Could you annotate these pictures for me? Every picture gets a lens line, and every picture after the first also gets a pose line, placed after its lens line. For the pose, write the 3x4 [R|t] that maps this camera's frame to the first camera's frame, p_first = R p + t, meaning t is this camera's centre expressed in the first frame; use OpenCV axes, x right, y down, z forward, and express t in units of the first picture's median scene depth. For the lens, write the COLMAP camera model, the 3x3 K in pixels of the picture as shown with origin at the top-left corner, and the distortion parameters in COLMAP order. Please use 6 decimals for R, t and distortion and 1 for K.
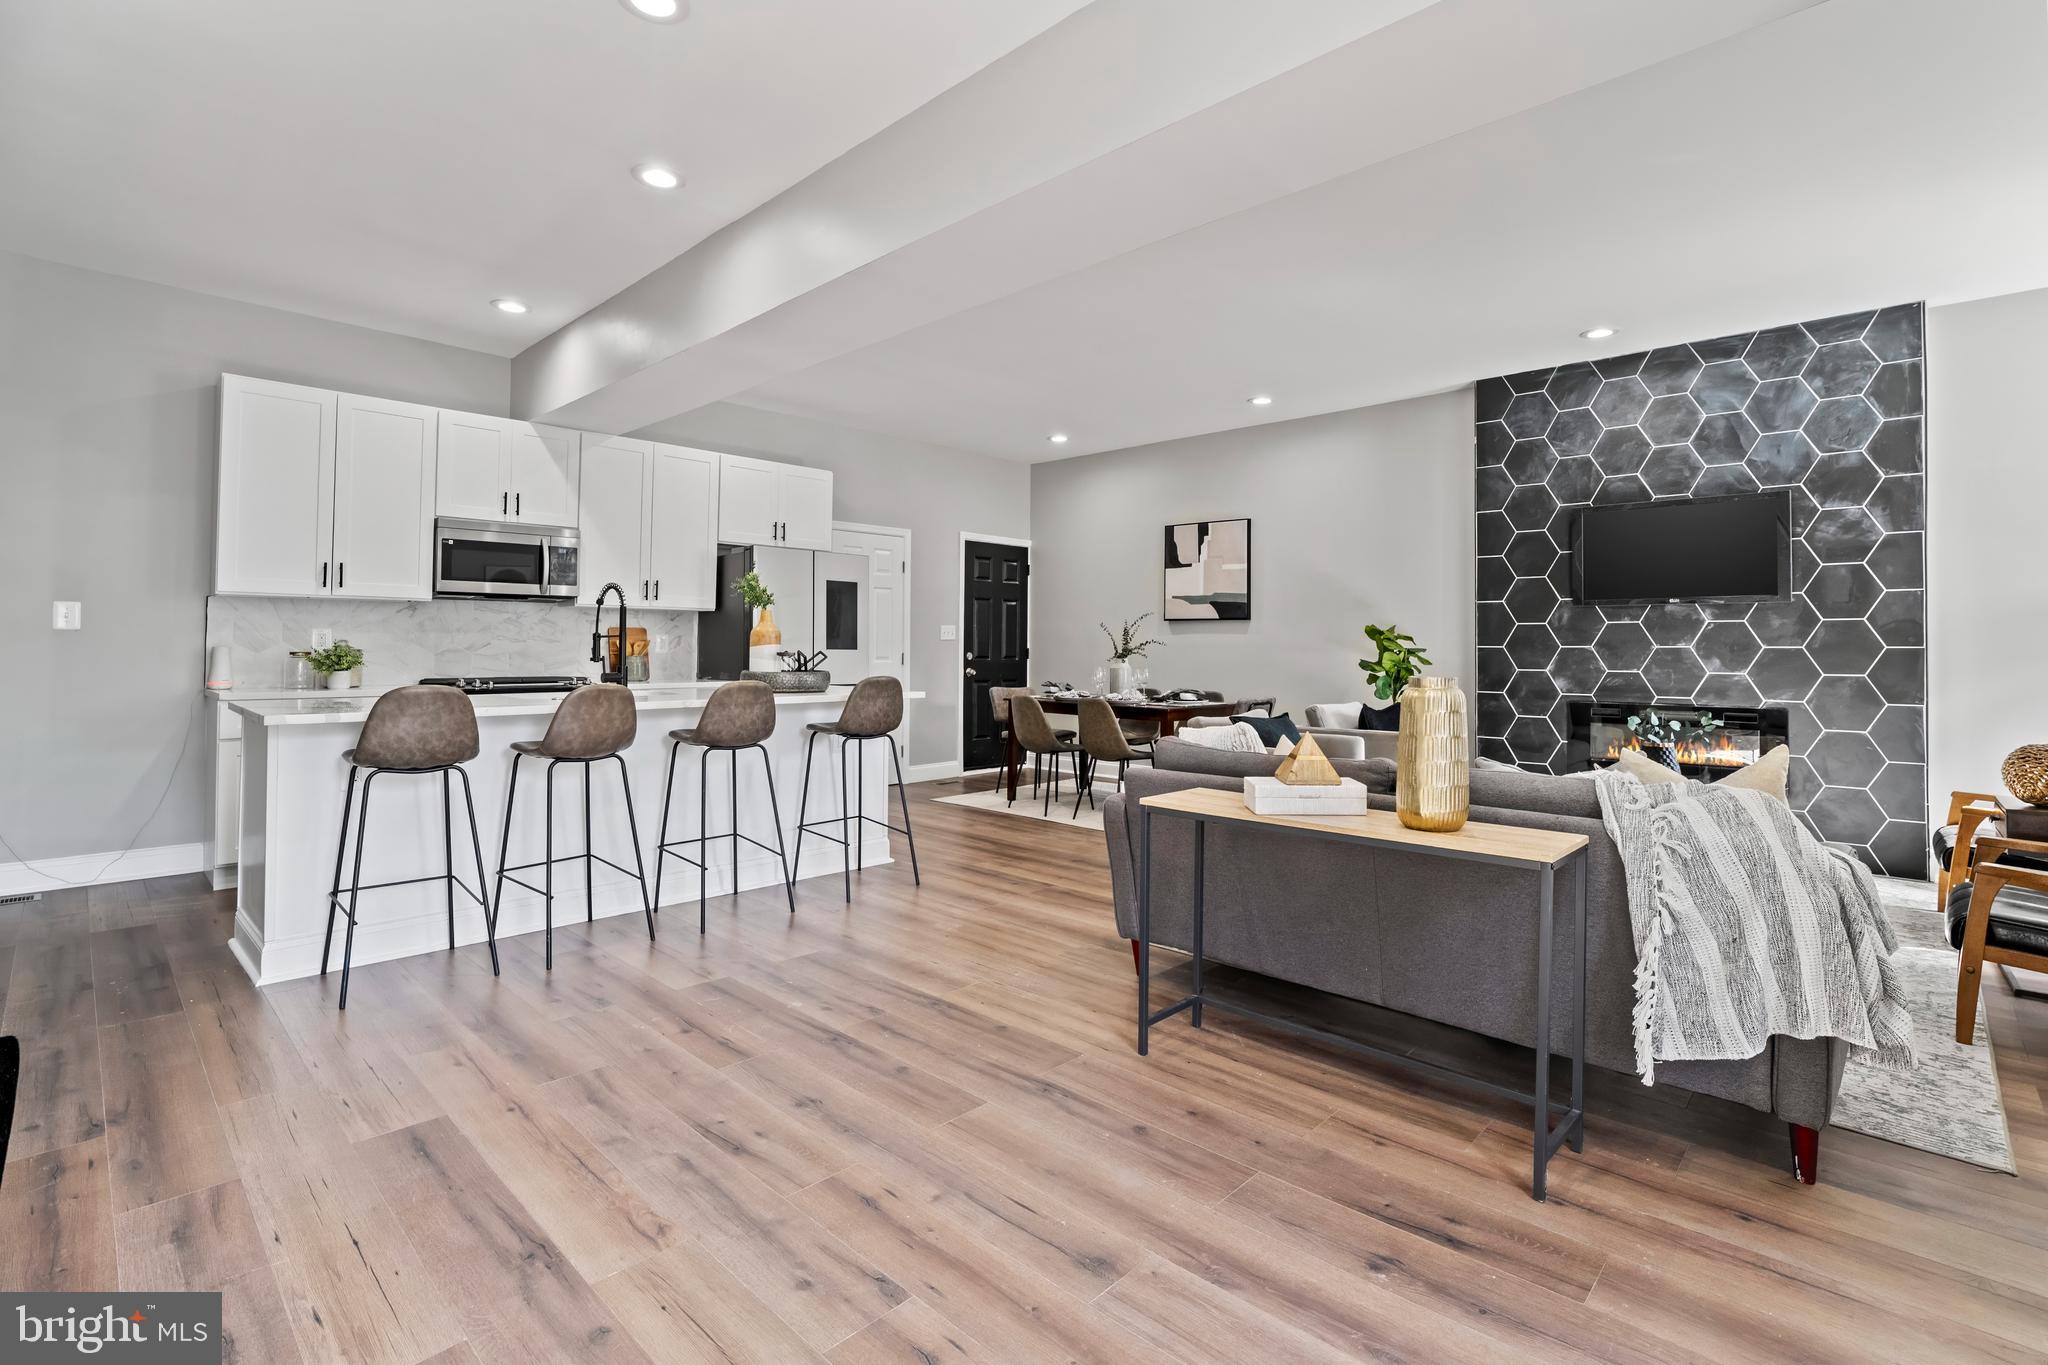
lens RADIAL K [[949.2, 0, 1036.3], [0, 949.2, 633.2], [0, 0, 1]] dist [-0.046570, 0.019246]
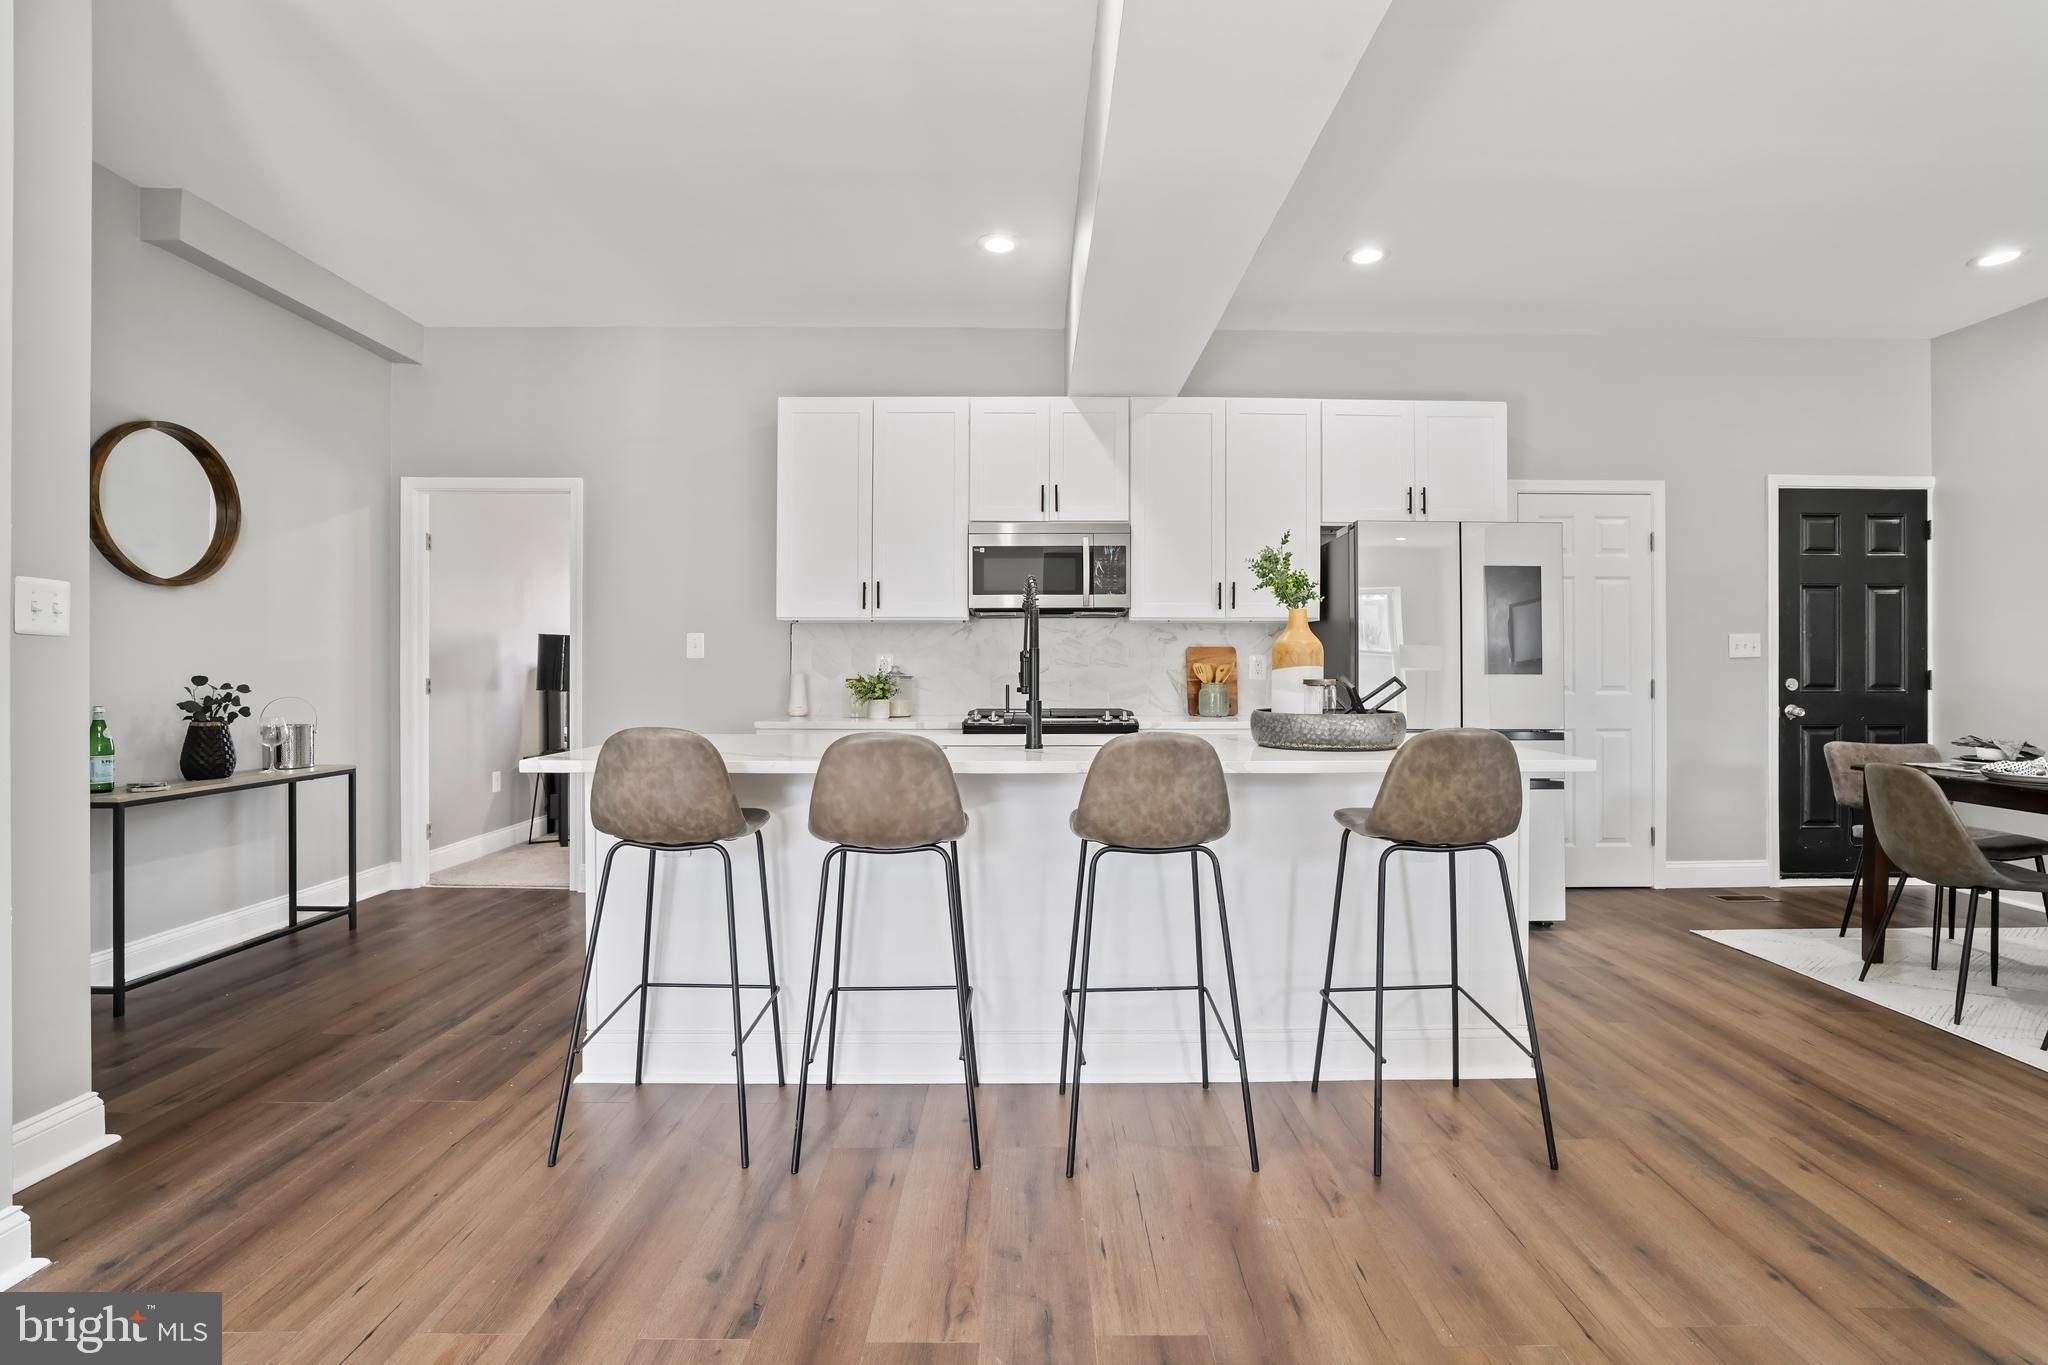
lens RADIAL K [[937.8, 0, 1036.9], [0, 937.8, 666.8], [0, 0, 1]] dist [-0.033871, 0.010546]
pose [[0.694036, -0.008806, -0.719886, 0.026194], [0.014874, 0.999887, 0.002110, 0.007833], [0.719786, -0.012172, 0.694089, 0.427220]]
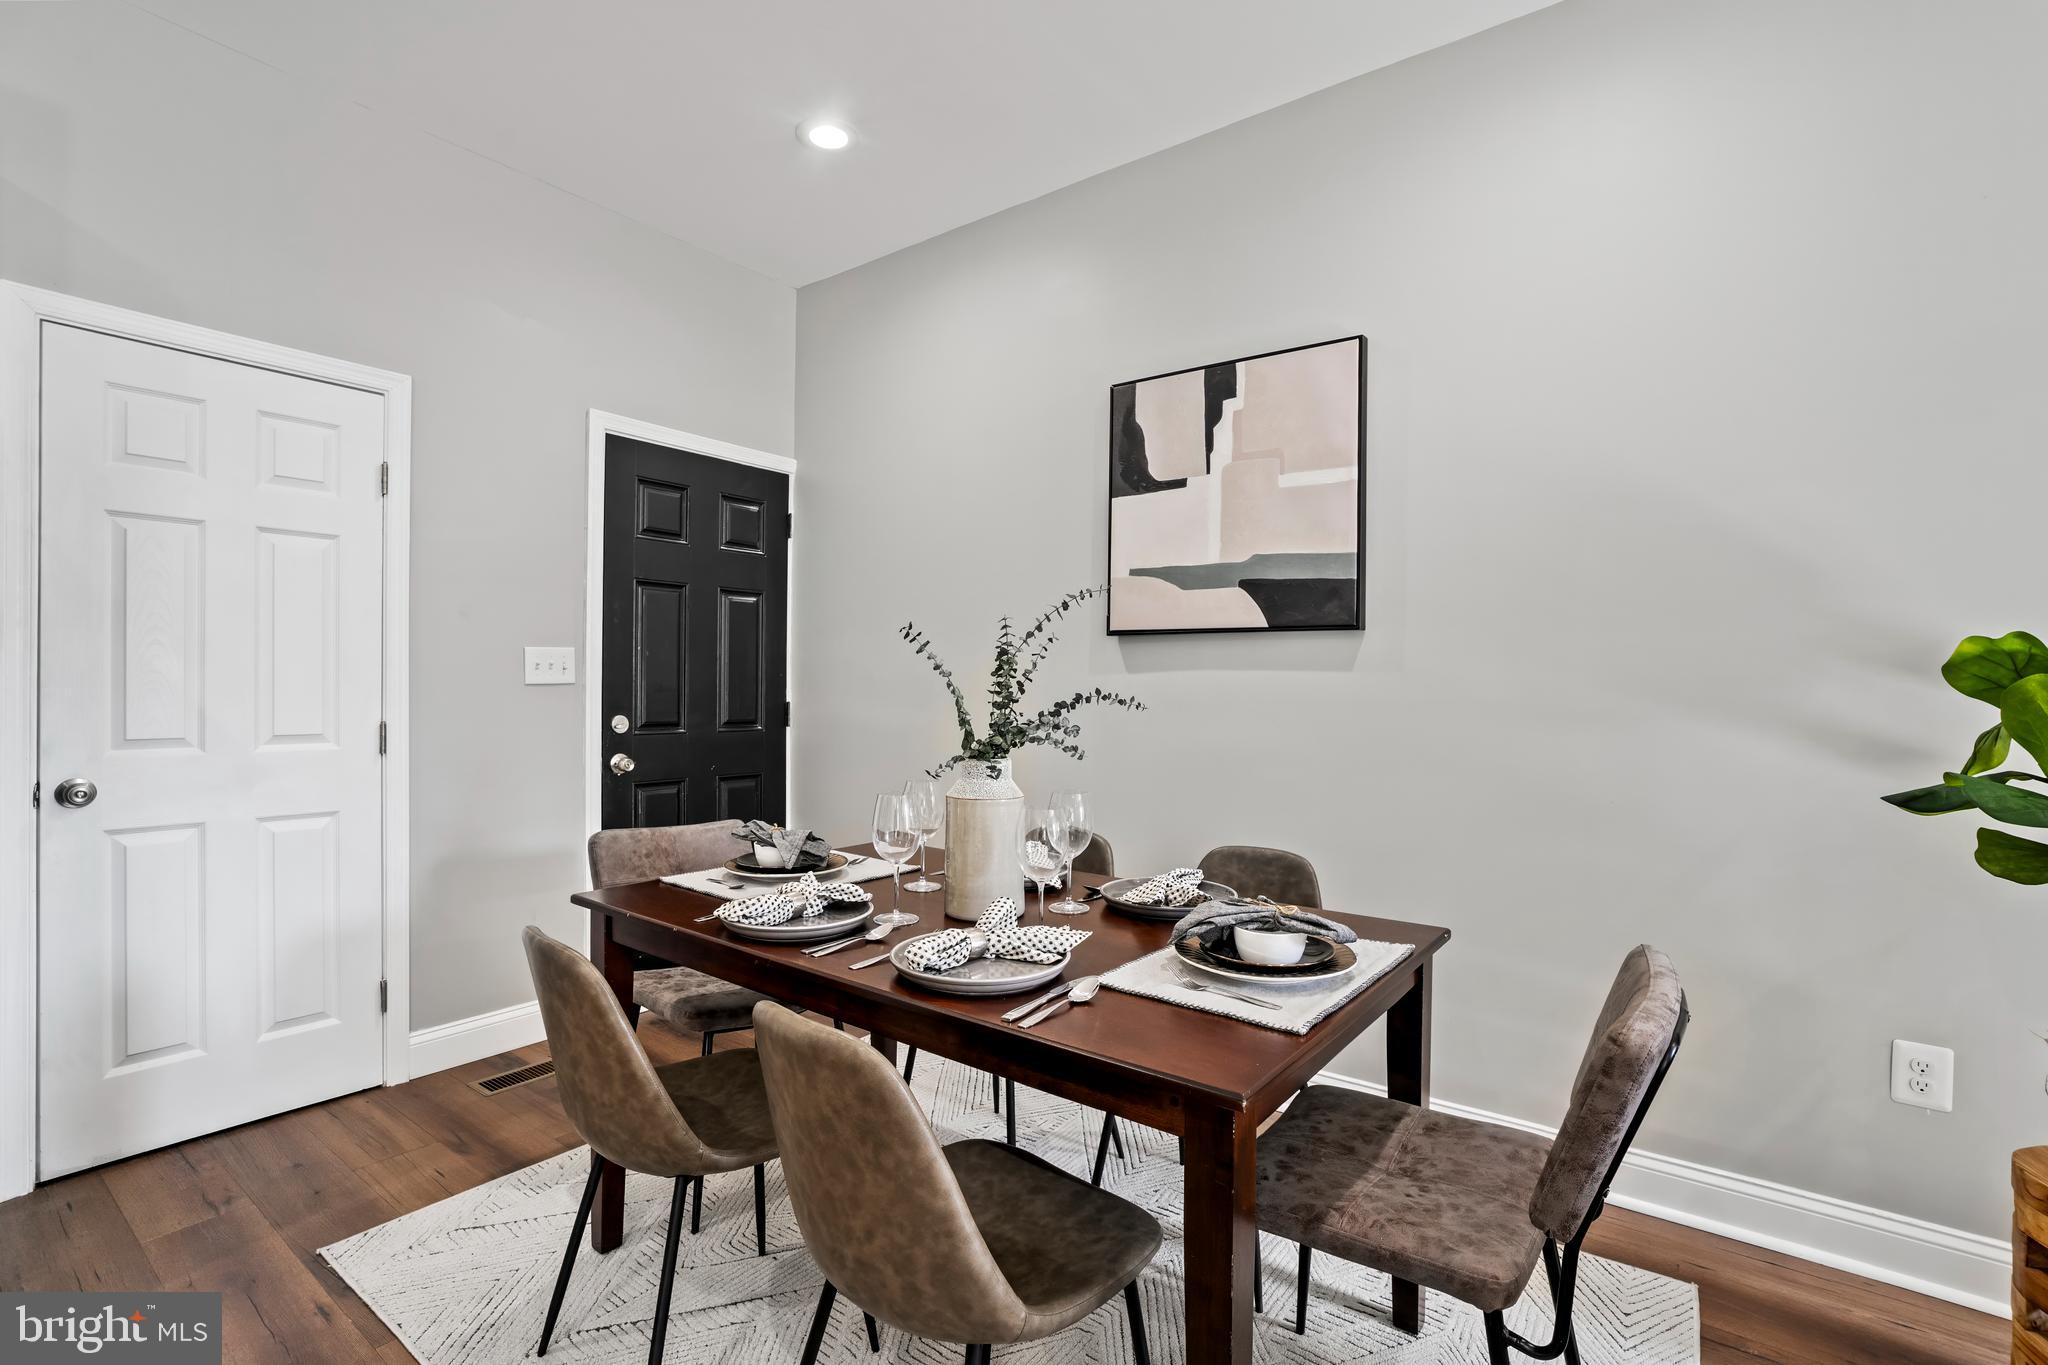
lens RADIAL K [[929.5, 0, 1039.1], [0, 929.5, 679.3], [0, 0, 1]] dist [-0.048565, 0.016897]
pose [[0.992116, 0.002862, 0.125291, 0.092083], [-0.003633, 0.999976, 0.005927, 0.003323], [-0.125271, -0.006336, 0.992102, 0.953541]]
